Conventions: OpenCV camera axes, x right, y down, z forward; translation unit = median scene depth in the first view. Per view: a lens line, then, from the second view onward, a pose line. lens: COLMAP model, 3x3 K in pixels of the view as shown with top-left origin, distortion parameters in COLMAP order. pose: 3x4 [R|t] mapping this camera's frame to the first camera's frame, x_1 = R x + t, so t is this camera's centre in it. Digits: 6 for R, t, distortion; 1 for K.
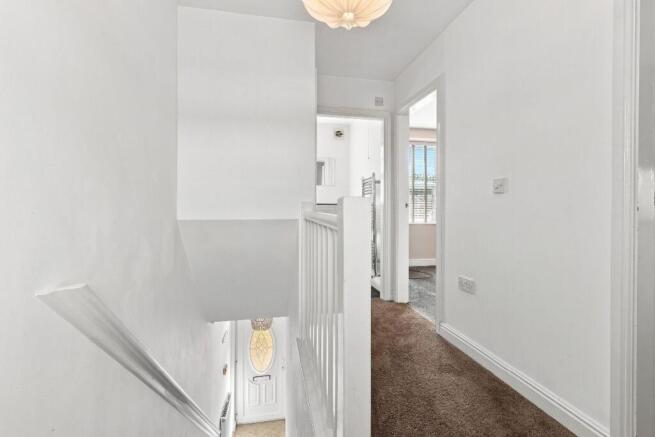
lens RADIAL K [[308.3, 0, 327.5], [0, 308.3, 218.5], [0, 0, 1]] dist [0.002333, 0.000338]
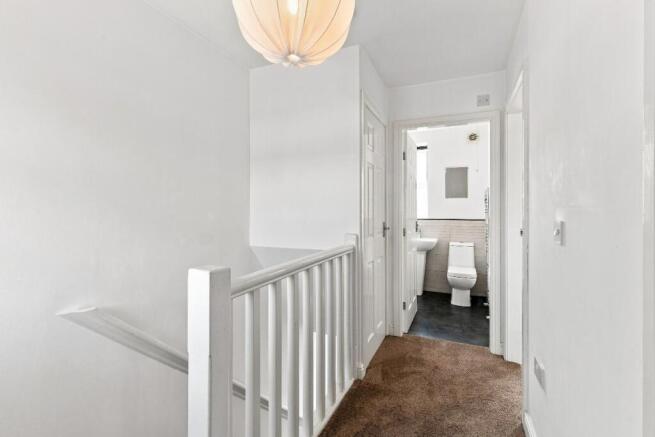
lens RADIAL K [[308.3, 0, 327.5], [0, 308.3, 218.5], [0, 0, 1]] dist [0.002333, 0.000338]
pose [[0.817636, 0.002748, -0.575729, 0.335518], [-0.008142, 0.999944, -0.006790, -0.074577], [0.575678, 0.010239, 0.817612, 0.139261]]
